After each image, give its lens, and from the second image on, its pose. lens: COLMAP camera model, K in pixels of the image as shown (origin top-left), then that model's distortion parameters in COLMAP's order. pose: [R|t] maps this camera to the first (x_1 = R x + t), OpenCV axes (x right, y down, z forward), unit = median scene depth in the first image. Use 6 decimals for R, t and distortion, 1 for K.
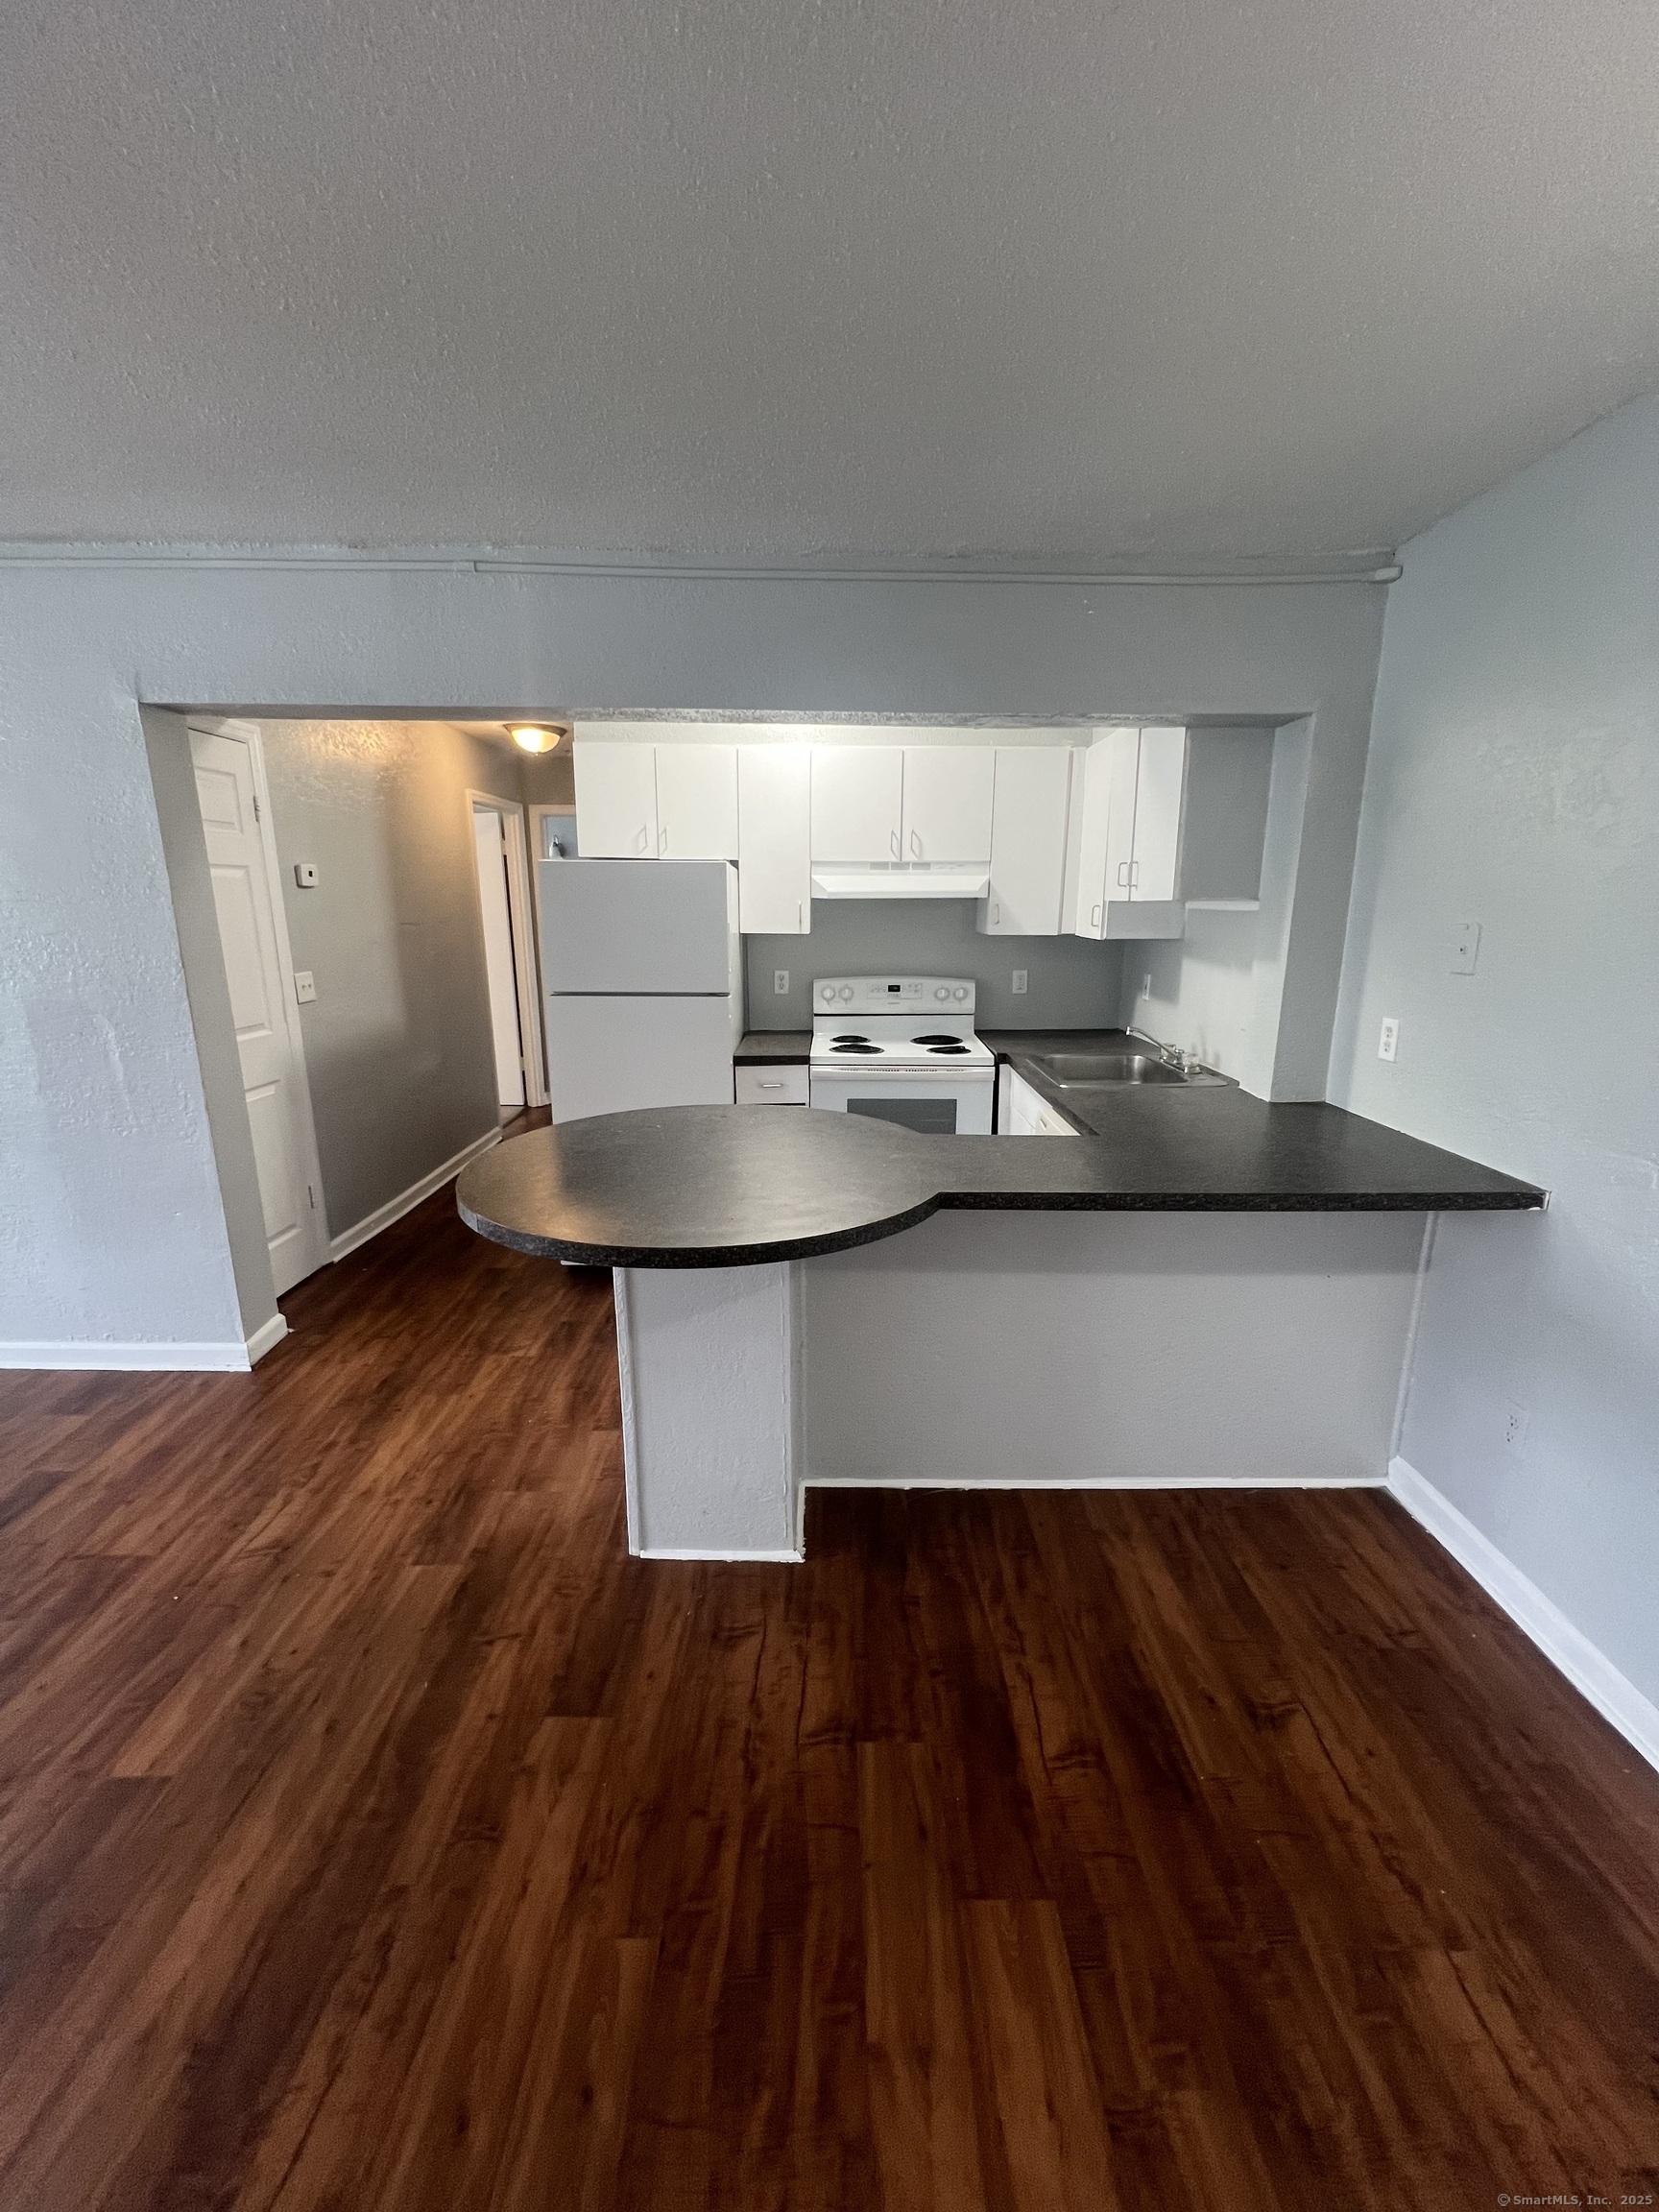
lens RADIAL K [[884.6, 0, 829.5], [0, 884.6, 1106.0], [0, 0, 1]] dist [0.001147, 0.000200]
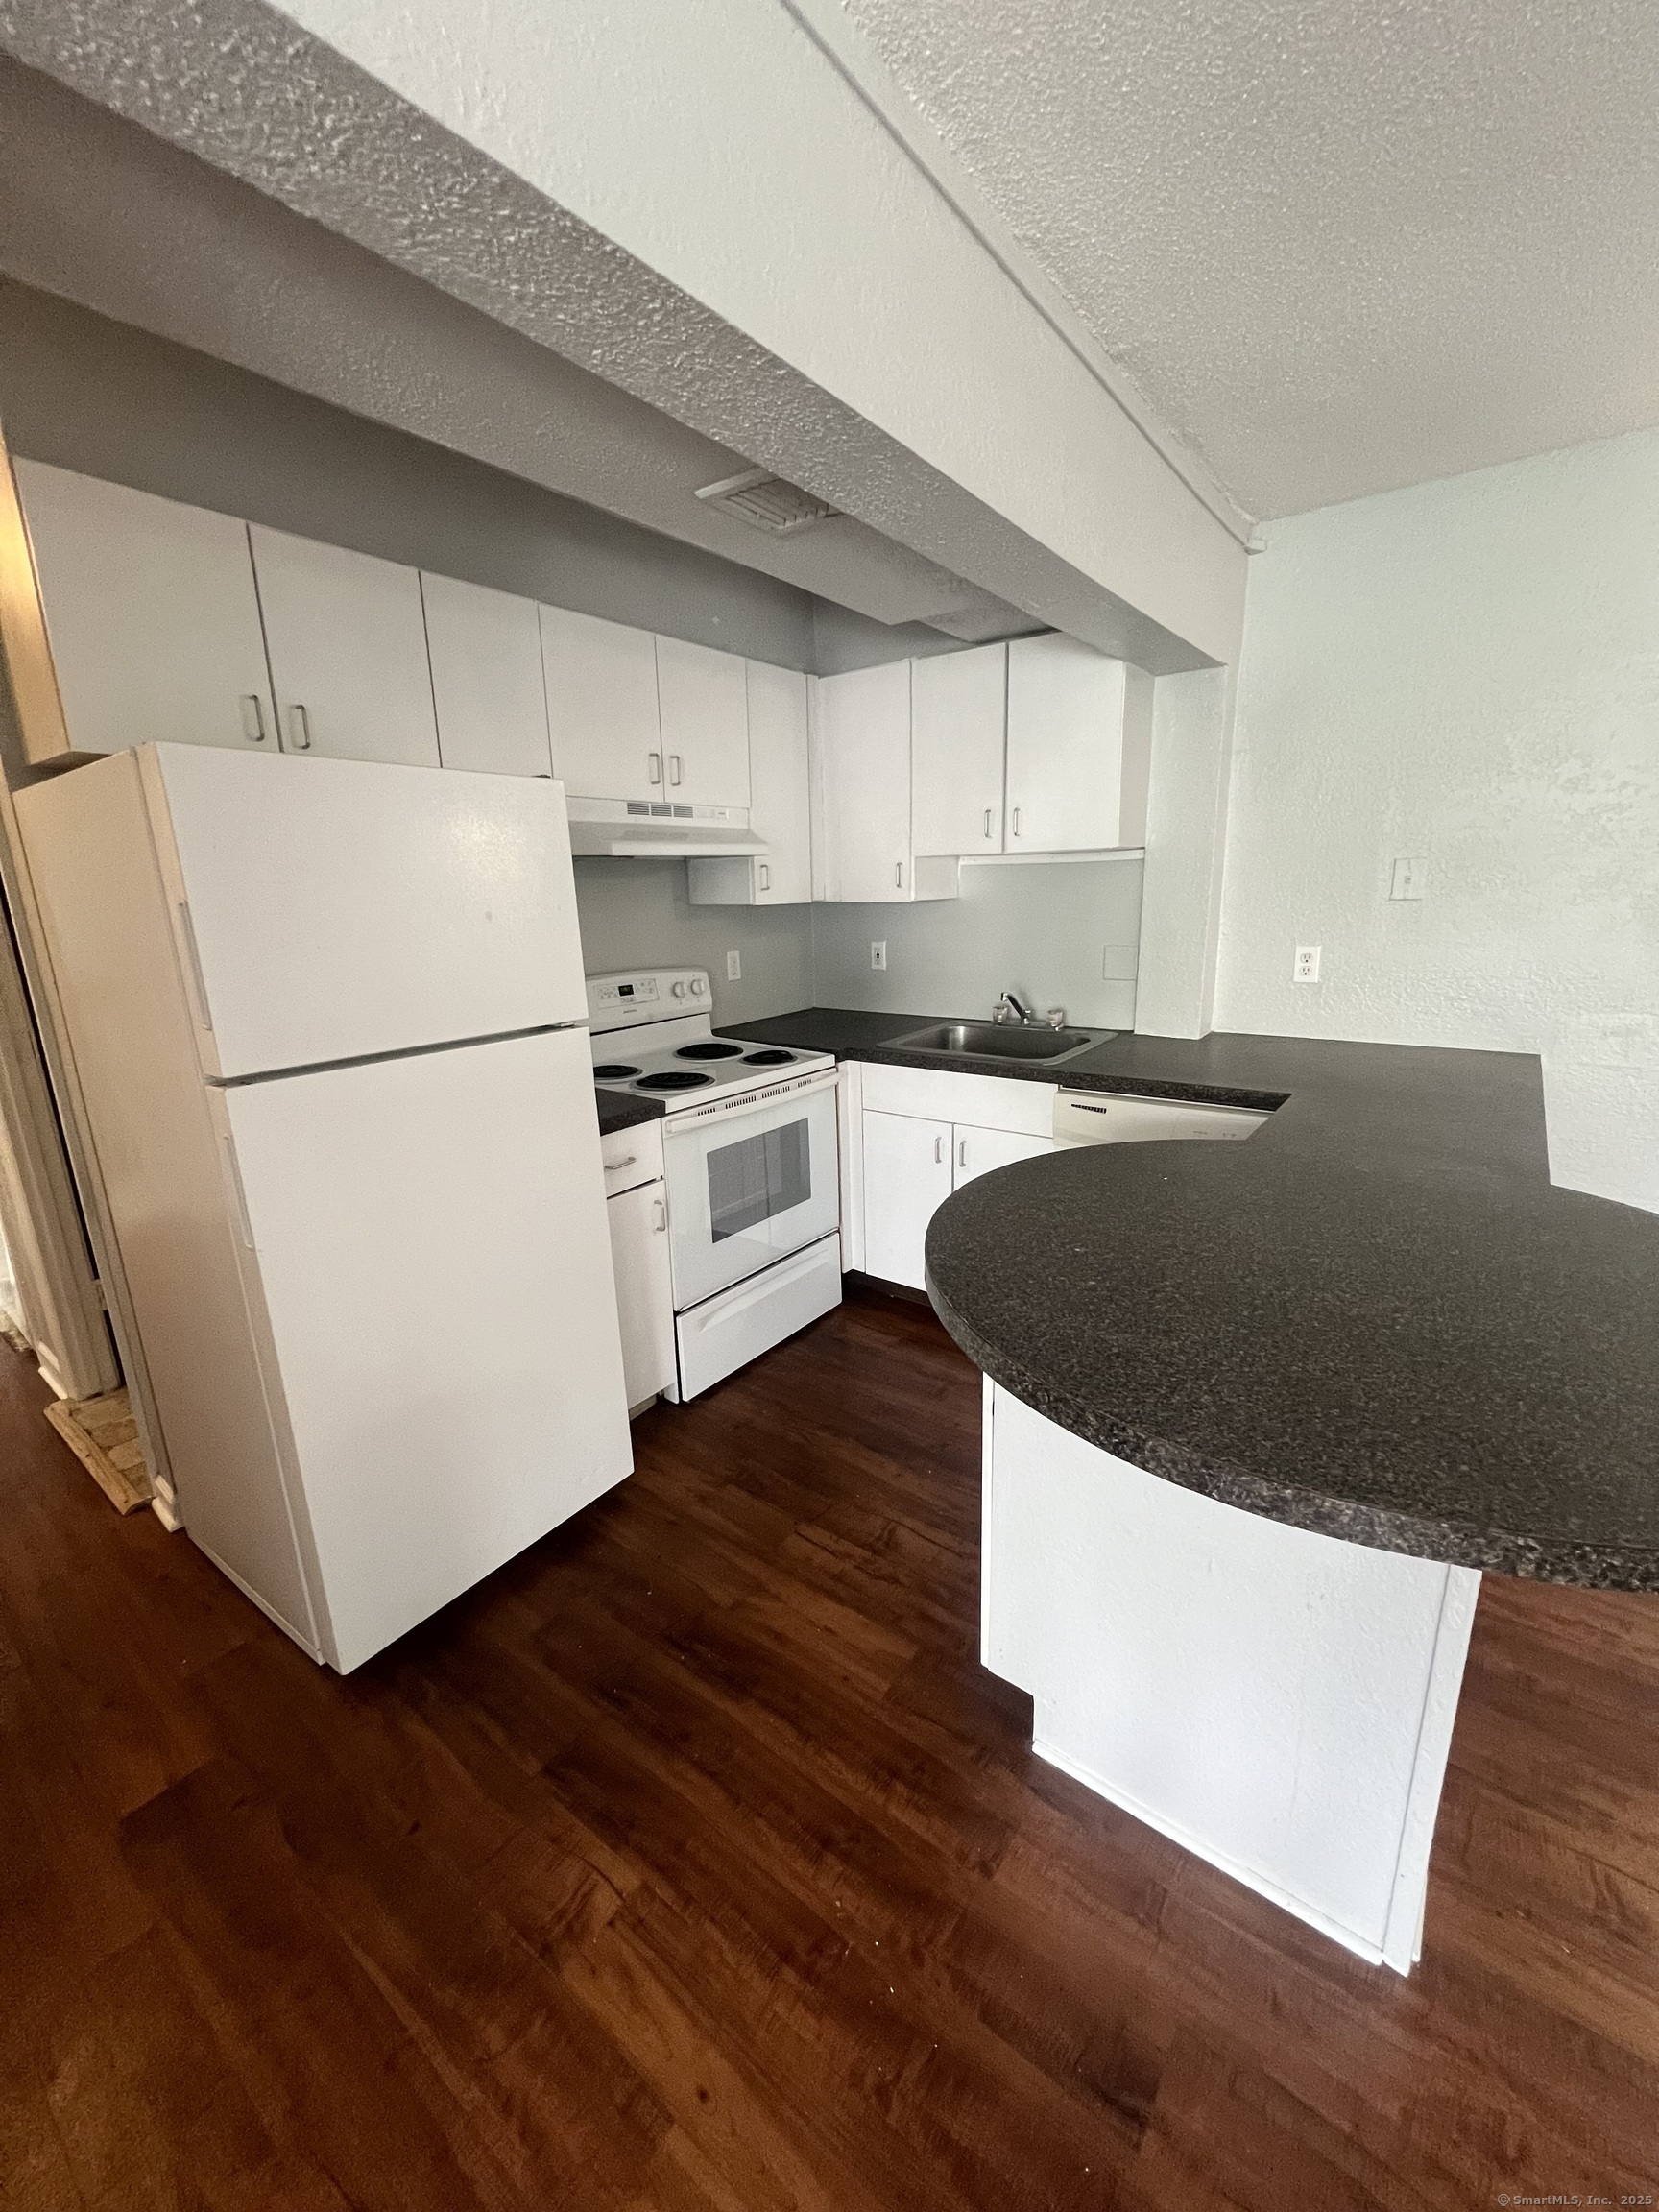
lens RADIAL K [[884.6, 0, 829.5], [0, 884.6, 1106.0], [0, 0, 1]] dist [0.001147, 0.000200]
pose [[0.600067, -0.212842, 0.771115, -0.654935], [0.206577, 0.972488, 0.107671, -0.145053], [-0.772817, 0.094685, 0.627526, 0.753137]]
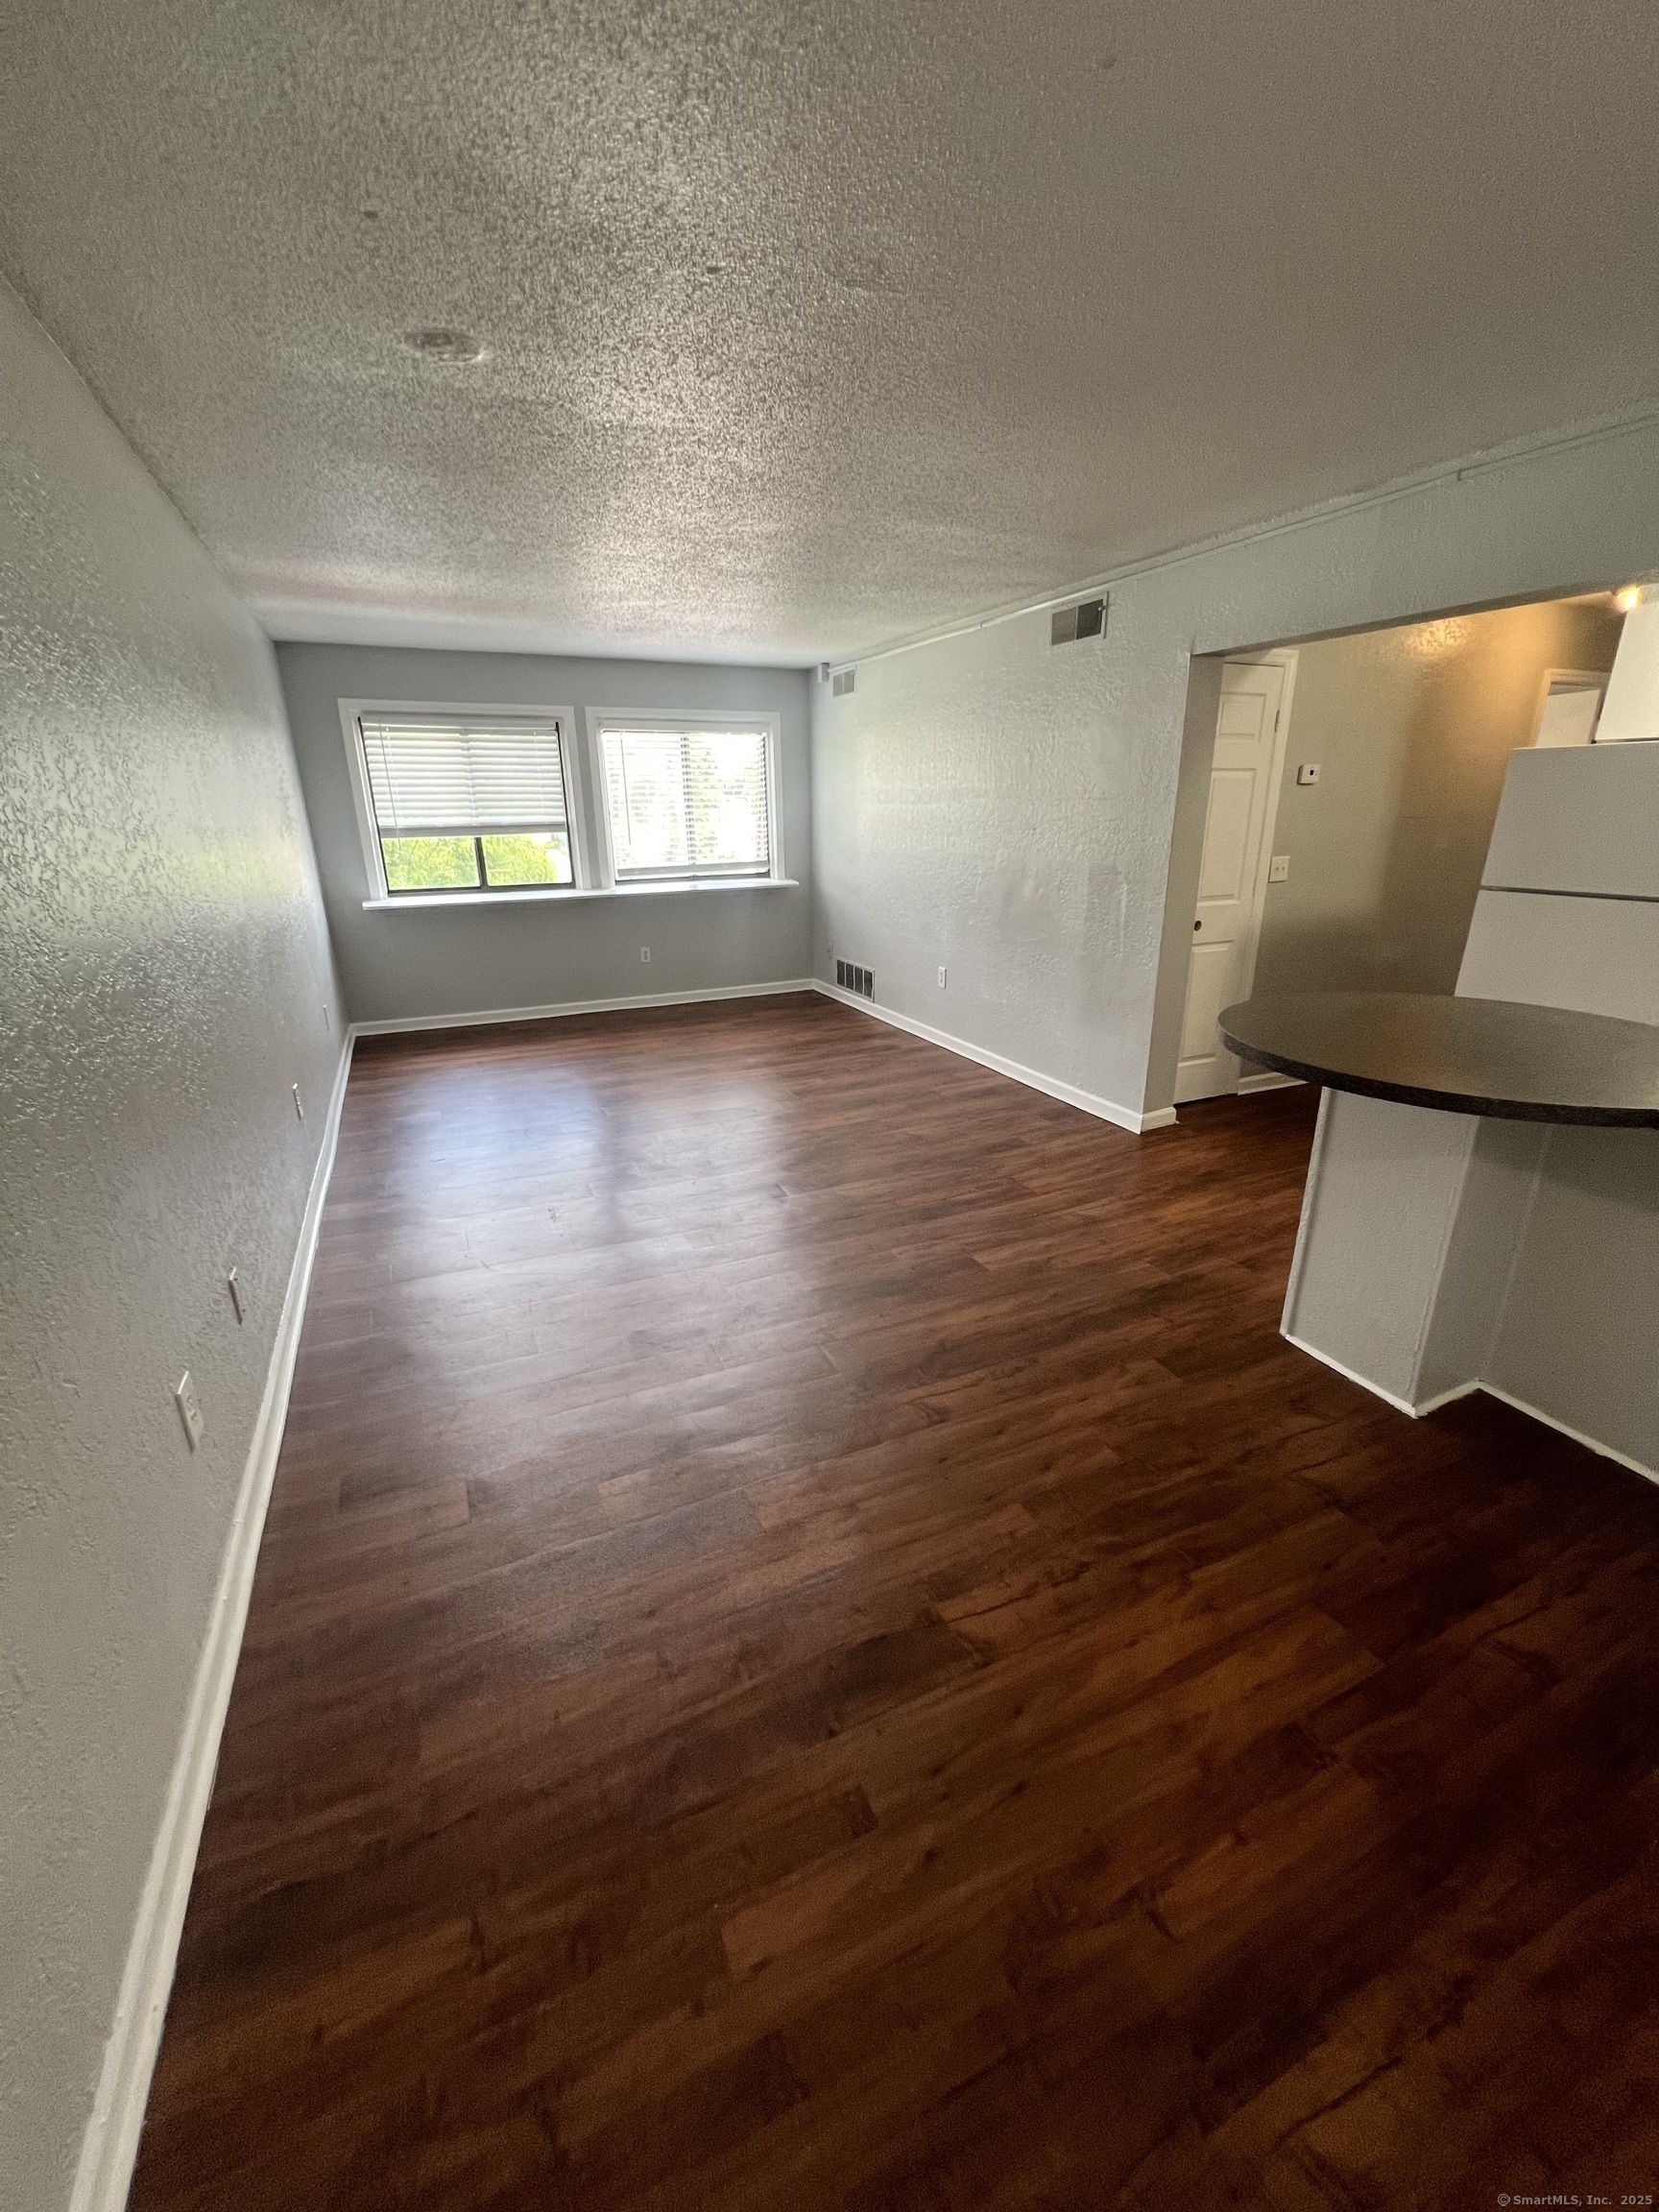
lens RADIAL K [[884.6, 0, 829.5], [0, 884.6, 1106.0], [0, 0, 1]] dist [0.001147, 0.000200]
pose [[0.429357, 0.283505, -0.857483, 0.410055], [-0.191372, 0.956451, 0.220403, 0.040906], [0.882626, 0.069467, 0.464914, -0.137053]]
